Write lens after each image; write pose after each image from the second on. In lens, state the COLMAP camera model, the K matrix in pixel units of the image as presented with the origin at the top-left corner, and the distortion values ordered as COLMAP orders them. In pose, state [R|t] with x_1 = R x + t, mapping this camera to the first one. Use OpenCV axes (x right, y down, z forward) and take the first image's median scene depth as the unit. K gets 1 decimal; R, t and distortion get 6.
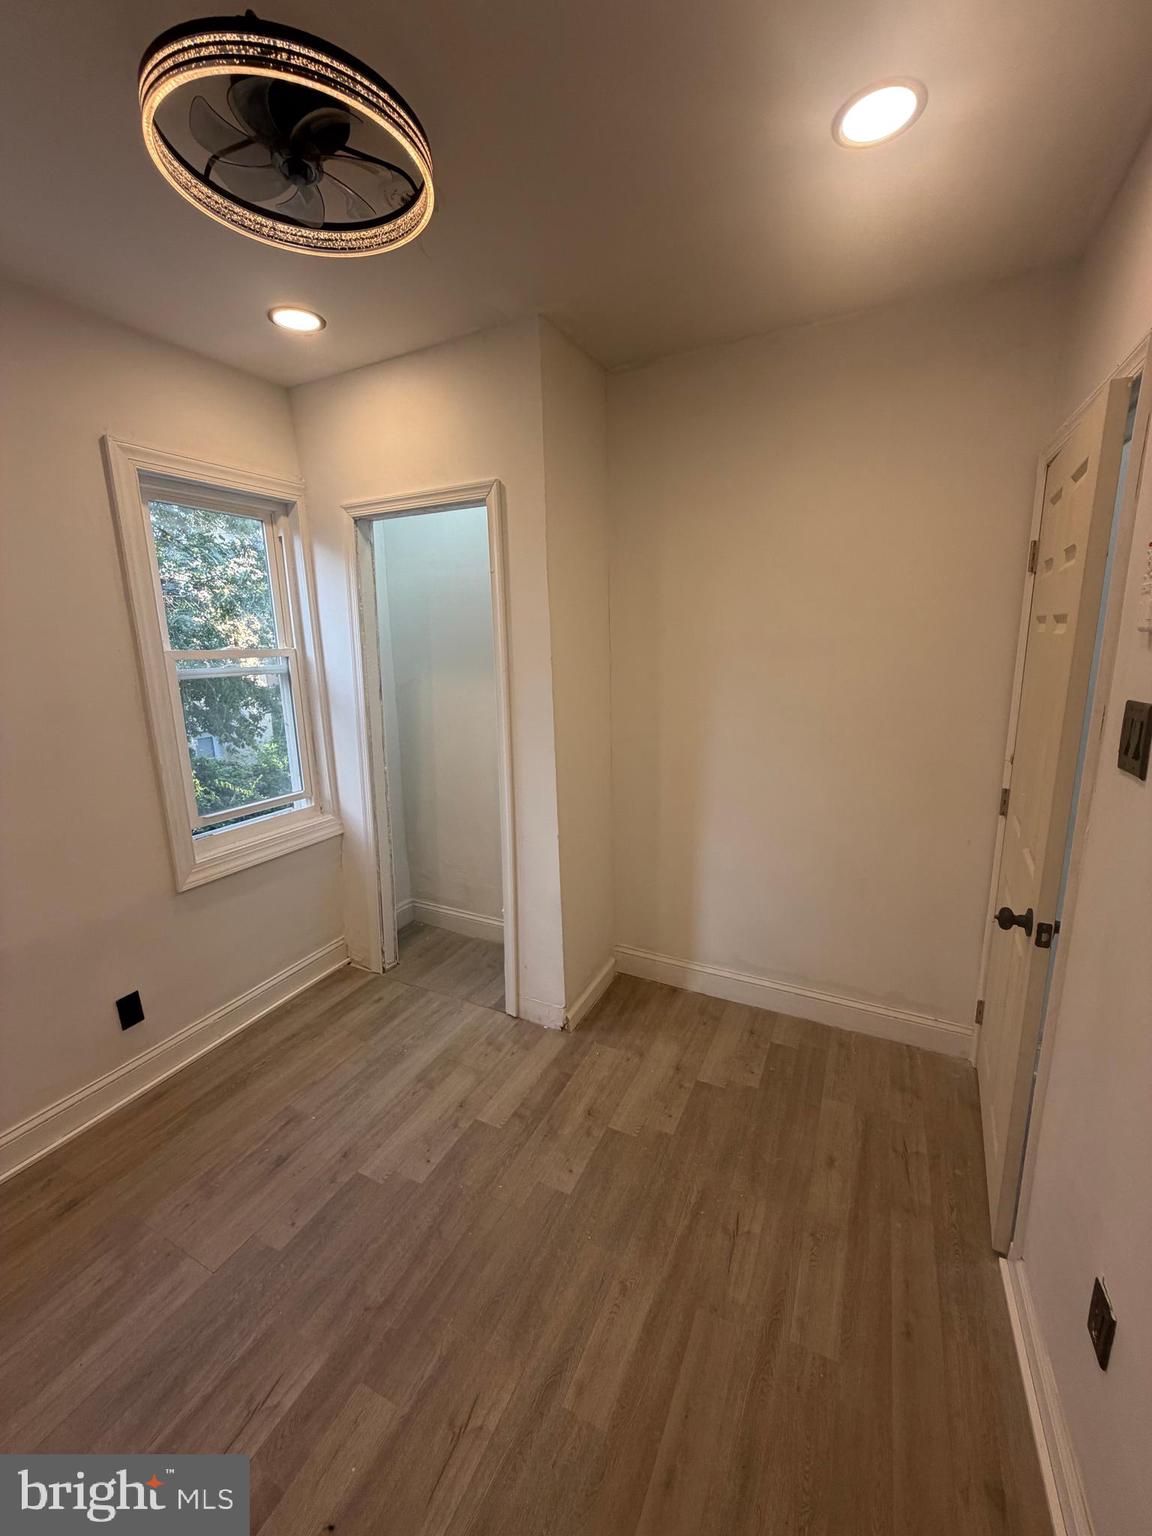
lens RADIAL K [[612.6, 0, 576.0], [0, 612.6, 762.6], [0, 0, 1]] dist [0.001333, 0.000357]
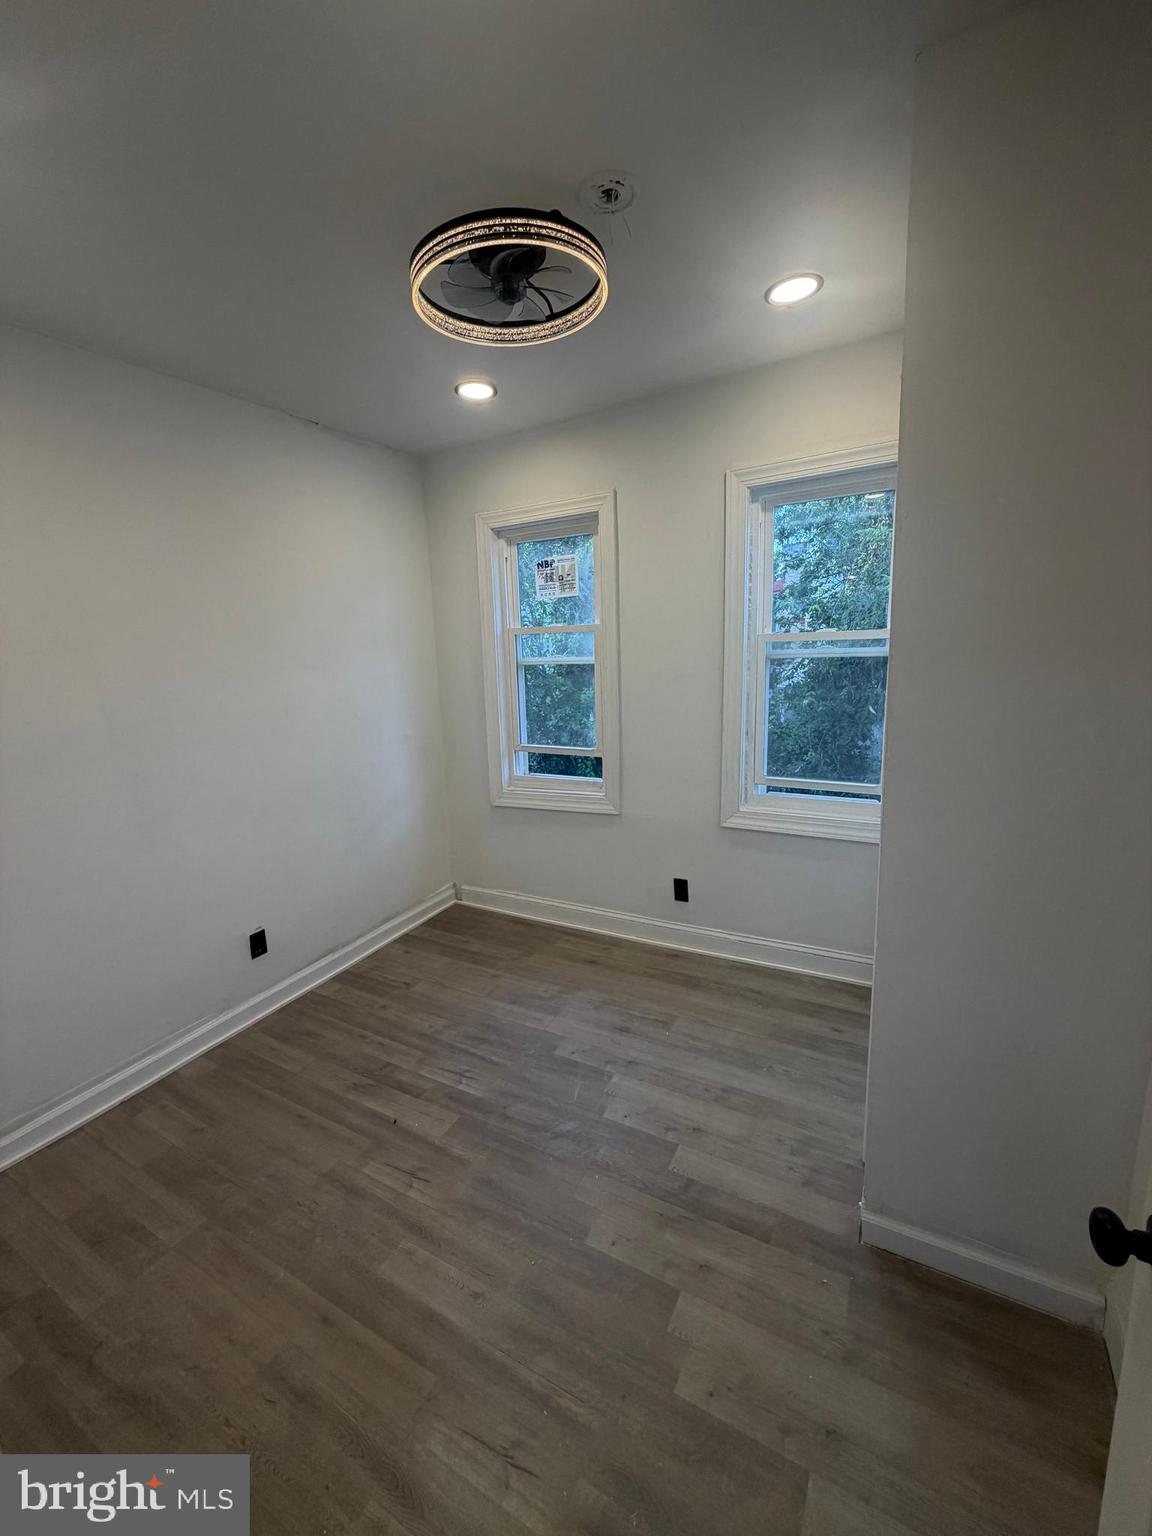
lens RADIAL K [[612.6, 0, 576.0], [0, 612.6, 762.6], [0, 0, 1]] dist [0.001333, 0.000357]
pose [[-0.049211, 0.218473, -0.974601, 0.653765], [-0.150741, 0.962982, 0.223480, -0.174450], [0.987348, 0.157910, -0.014457, 0.793810]]
